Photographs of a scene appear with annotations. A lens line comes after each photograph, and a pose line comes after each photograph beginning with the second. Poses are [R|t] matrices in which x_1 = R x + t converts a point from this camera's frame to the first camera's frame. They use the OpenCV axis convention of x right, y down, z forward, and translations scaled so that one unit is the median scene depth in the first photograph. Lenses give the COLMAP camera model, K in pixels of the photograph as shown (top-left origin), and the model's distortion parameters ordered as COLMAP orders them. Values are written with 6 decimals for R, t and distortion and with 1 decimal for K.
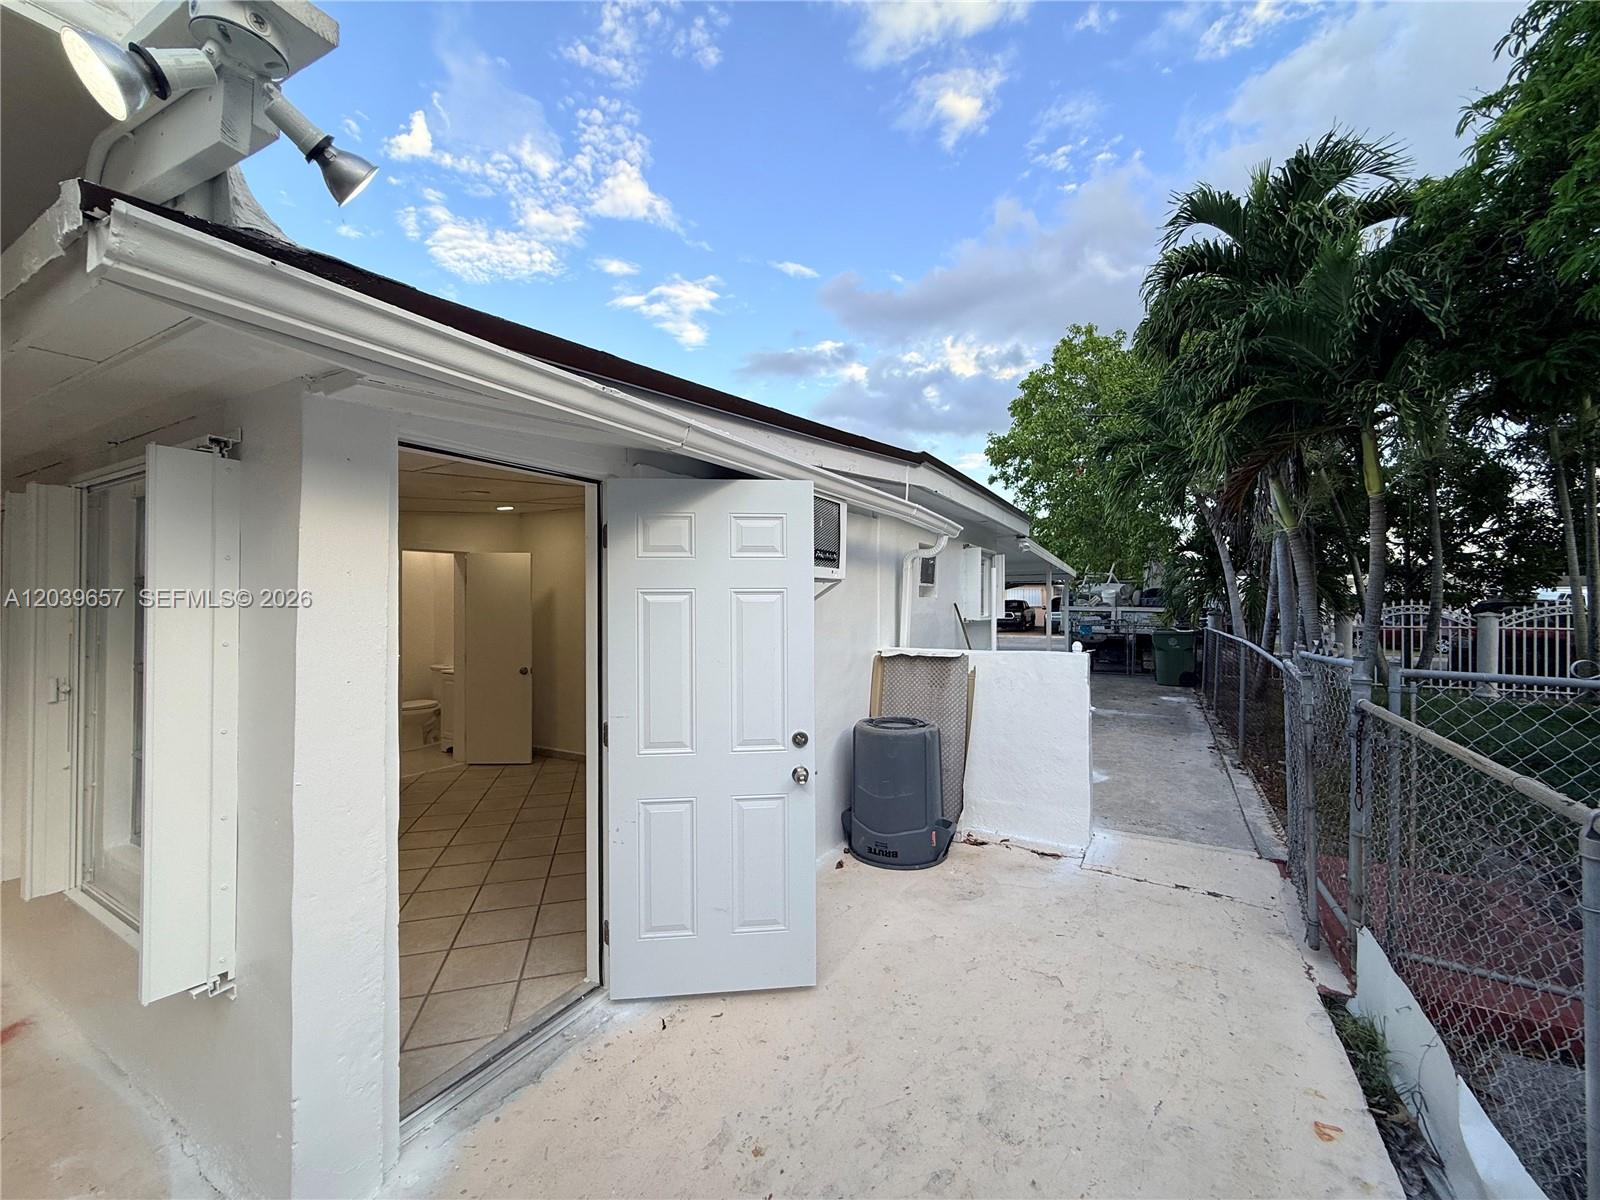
lens RADIAL K [[636.3, 0, 795.3], [0, 636.3, 600.0], [0, 0, 1]] dist [-0.000639, 0.000168]
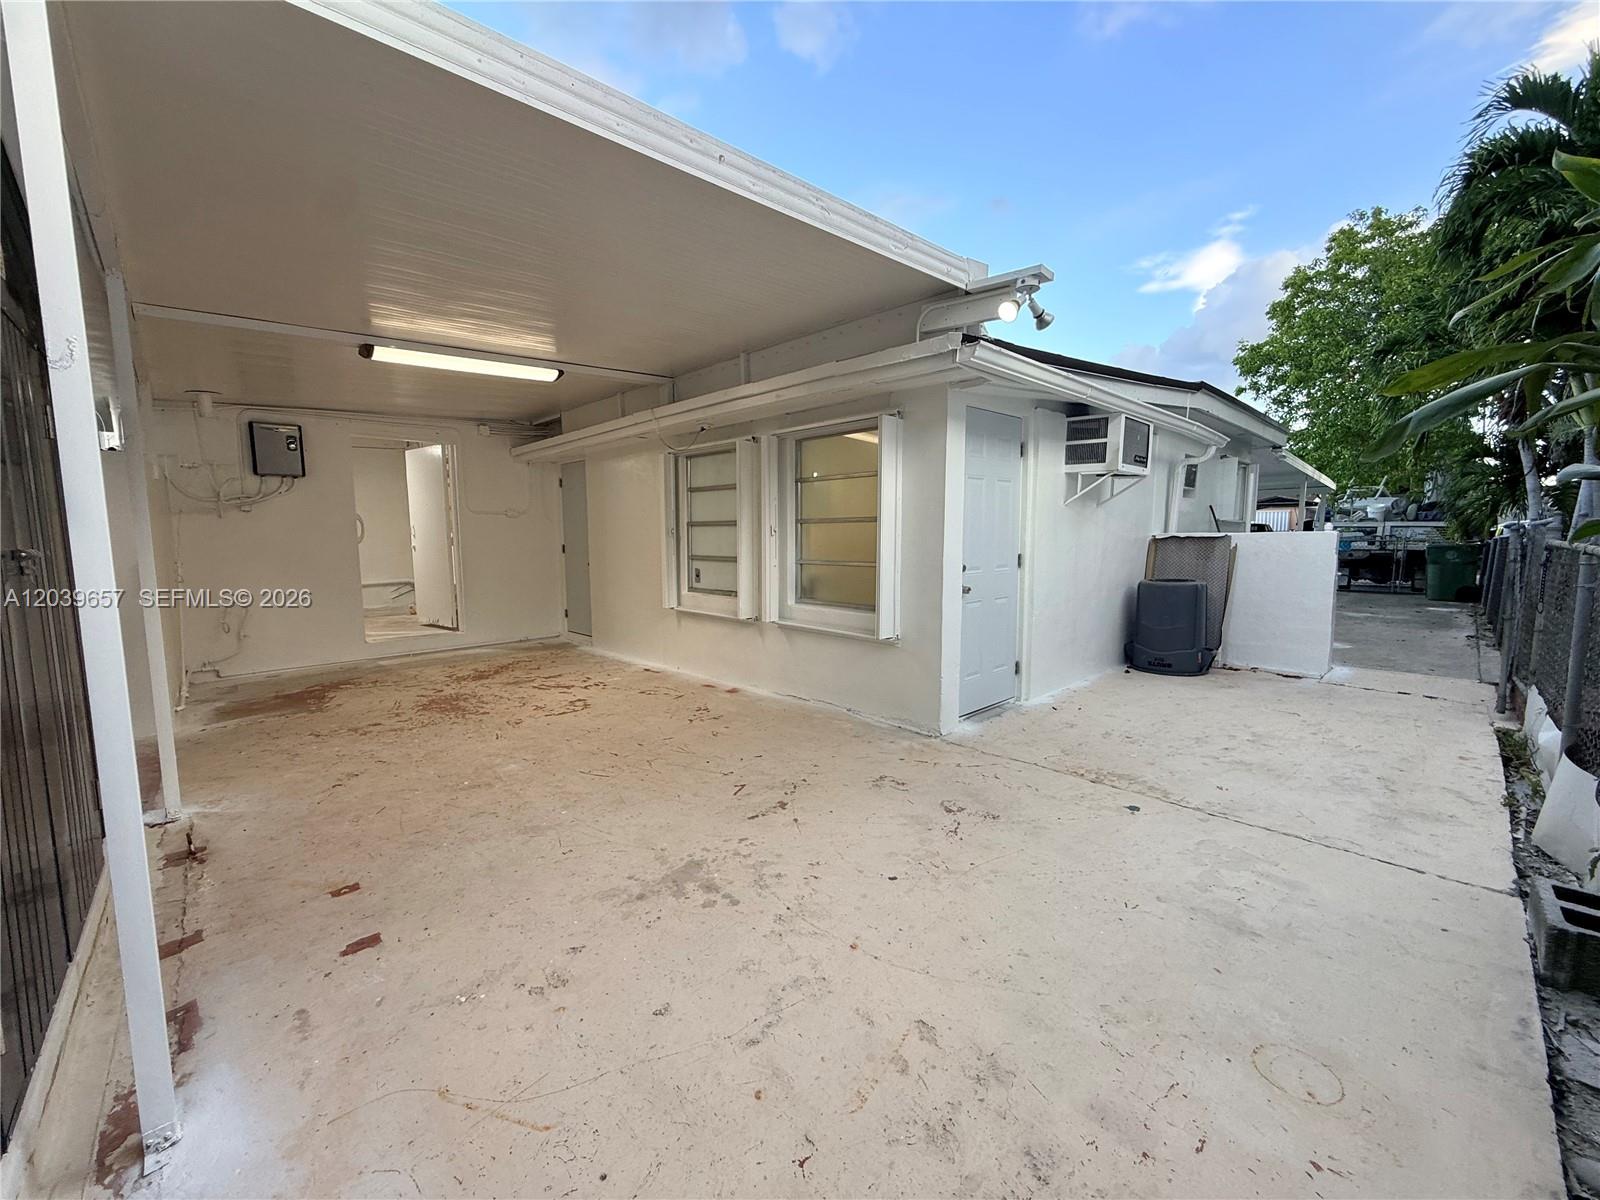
lens RADIAL K [[636.3, 0, 795.3], [0, 636.3, 600.0], [0, 0, 1]] dist [-0.000639, 0.000168]
pose [[0.959395, 0.025188, -0.280938, -0.076159], [0.005058, 0.994308, 0.106422, 0.024786], [0.282019, -0.103522, 0.953807, -0.183036]]
